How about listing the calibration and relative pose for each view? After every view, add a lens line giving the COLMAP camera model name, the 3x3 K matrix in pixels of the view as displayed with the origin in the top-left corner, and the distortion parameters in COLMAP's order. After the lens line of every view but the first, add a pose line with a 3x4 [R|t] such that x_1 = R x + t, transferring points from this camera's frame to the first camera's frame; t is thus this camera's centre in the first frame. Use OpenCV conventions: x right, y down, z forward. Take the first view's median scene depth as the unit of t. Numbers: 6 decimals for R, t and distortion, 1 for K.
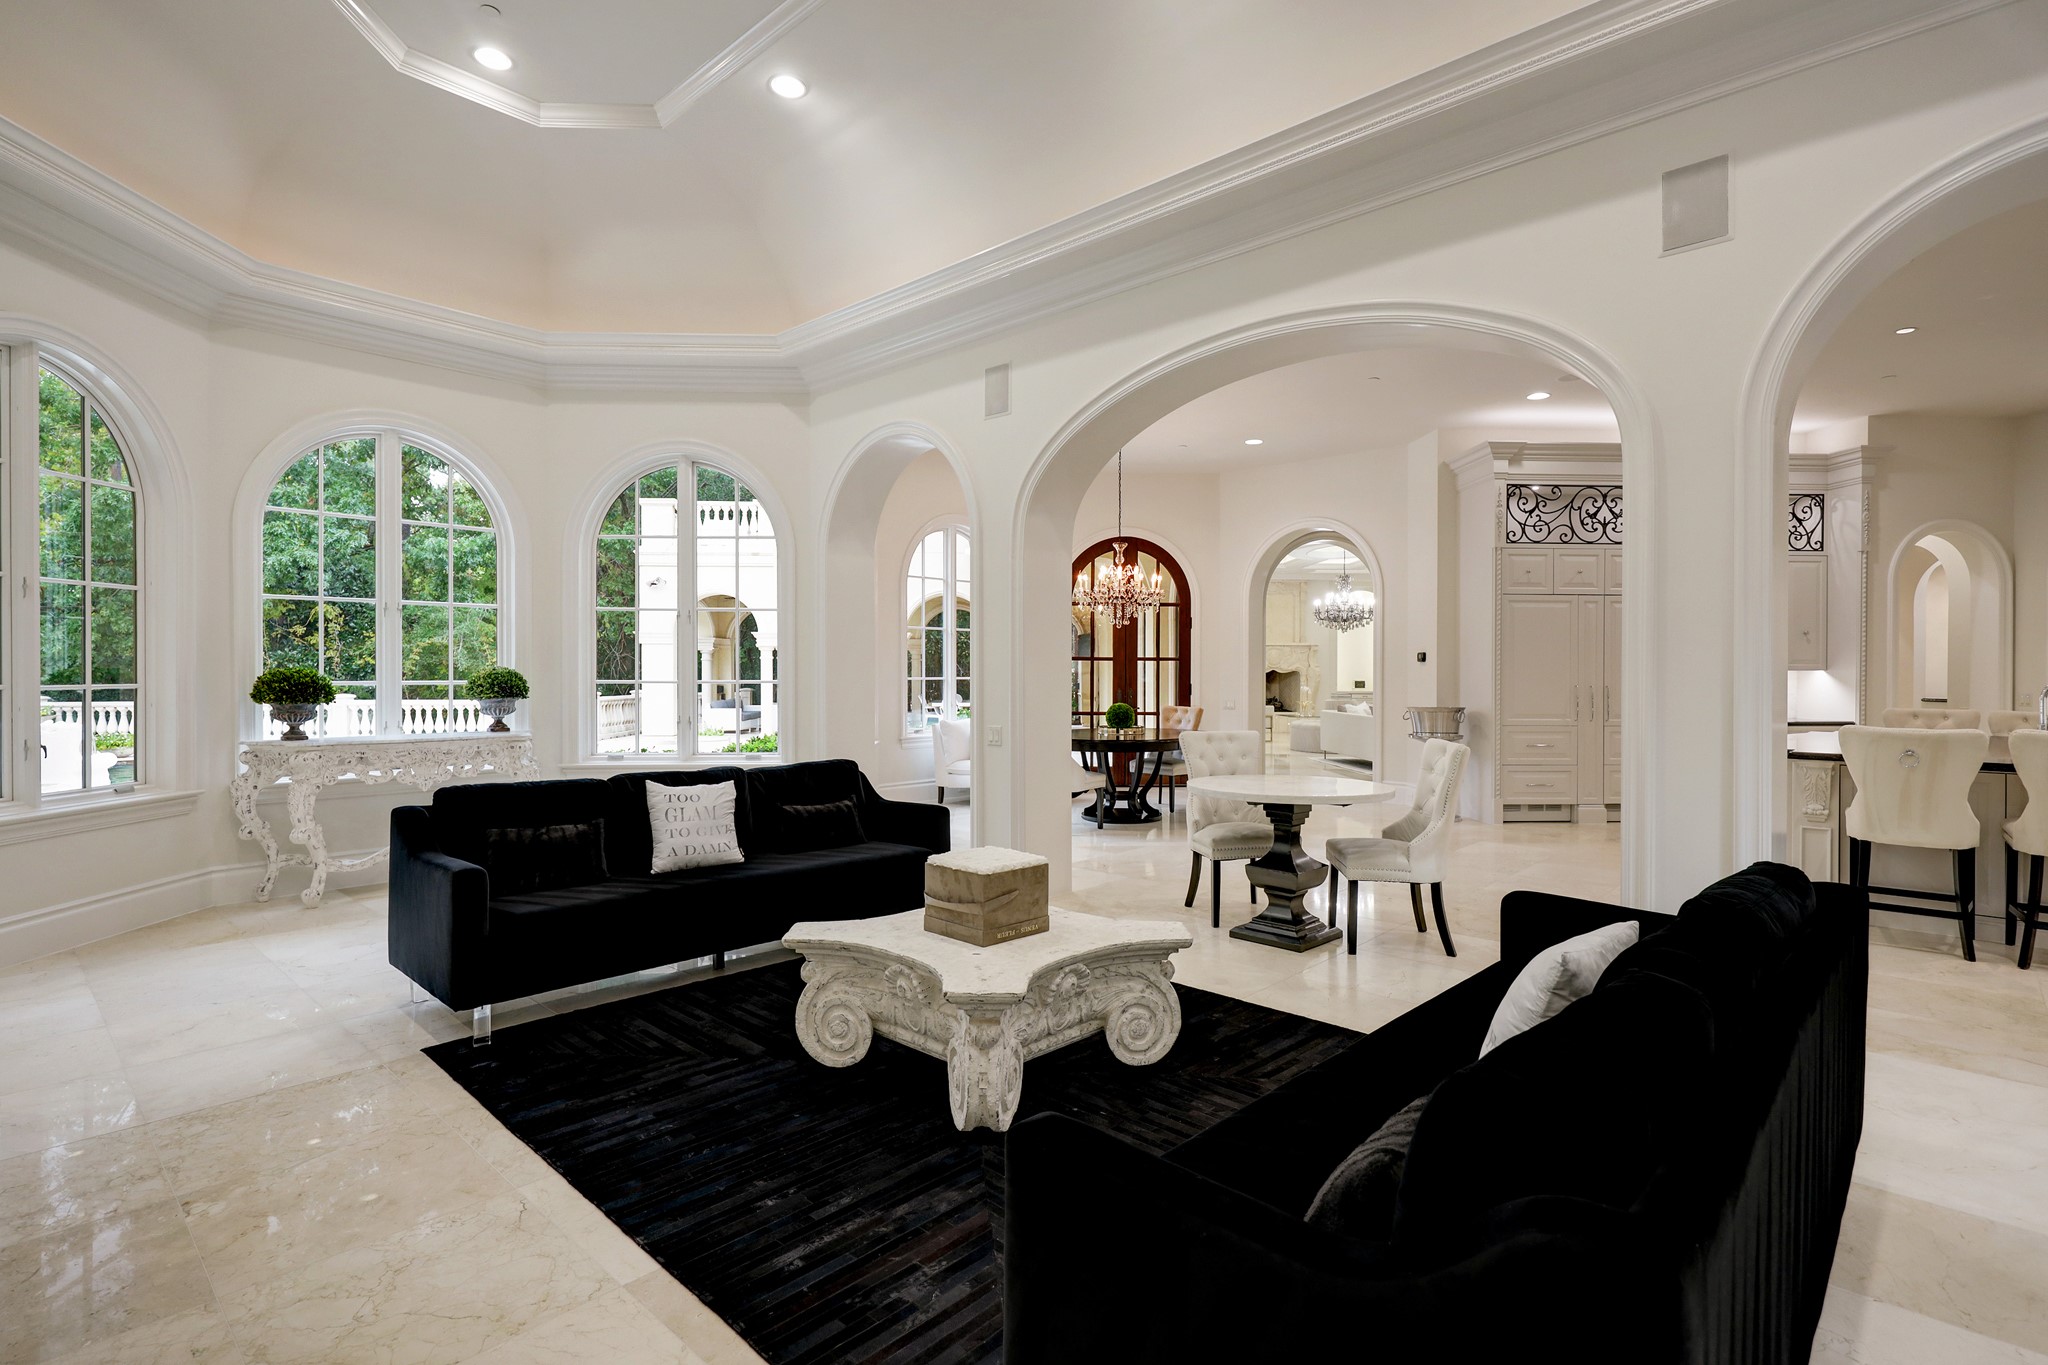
lens RADIAL K [[999.0, 0, 1076.0], [0, 999.0, 682.1], [0, 0, 1]] dist [0.003175, 0.000527]
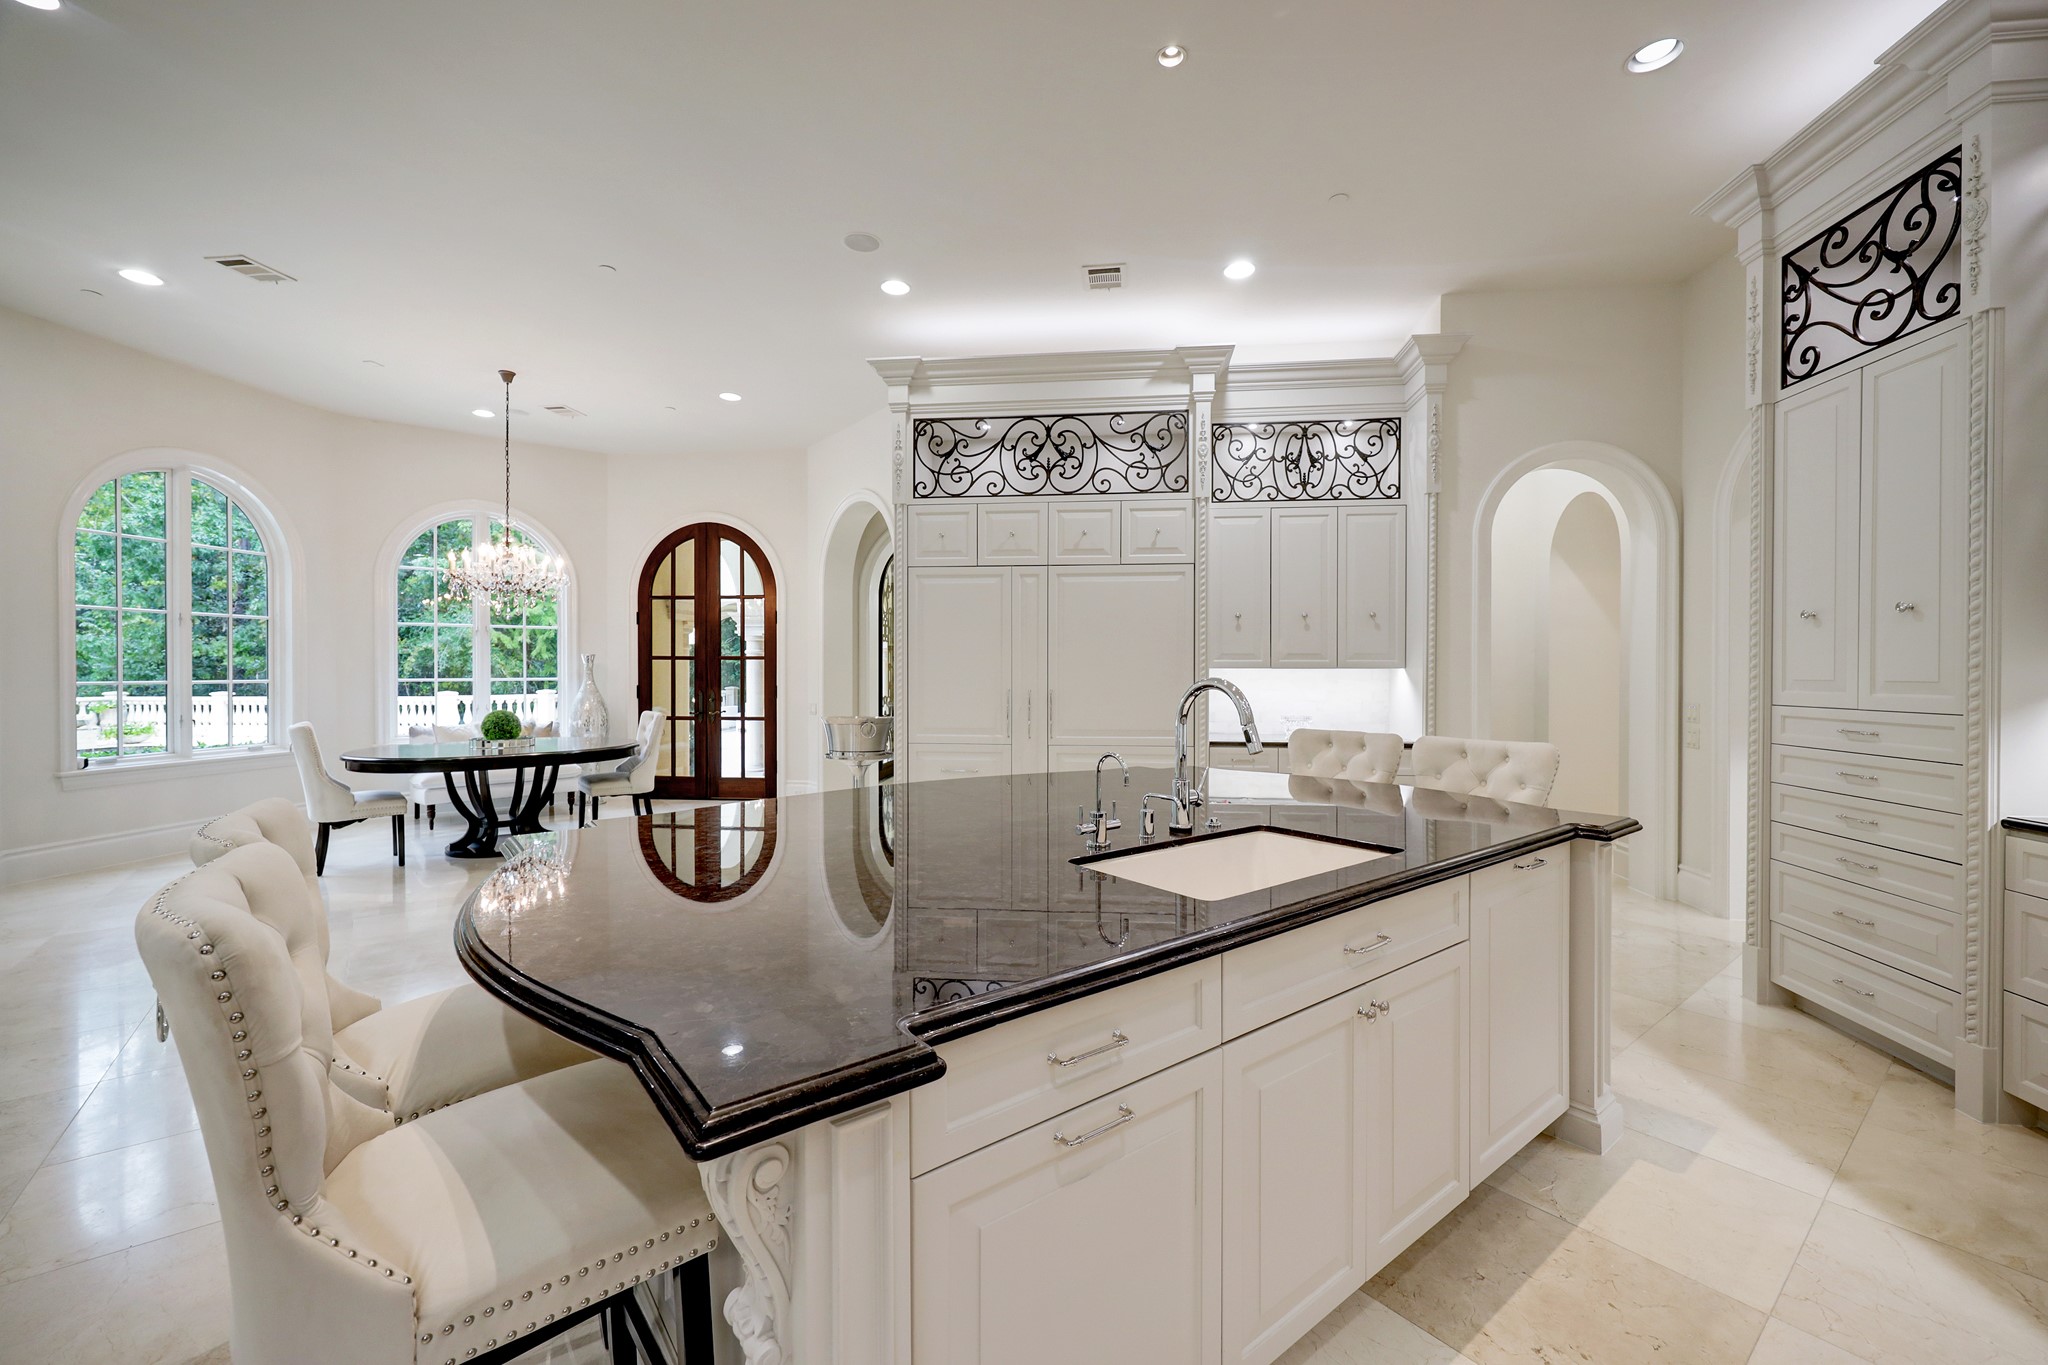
lens RADIAL K [[843.9, 0, 1017.2], [0, 843.9, 675.8], [0, 0, 1]] dist [-0.002787, -0.000053]
pose [[0.986648, -0.000145, -0.162865, 0.605886], [-0.000626, 0.999989, -0.004678, -0.004387], [0.162863, 0.004718, 0.986637, 0.393159]]
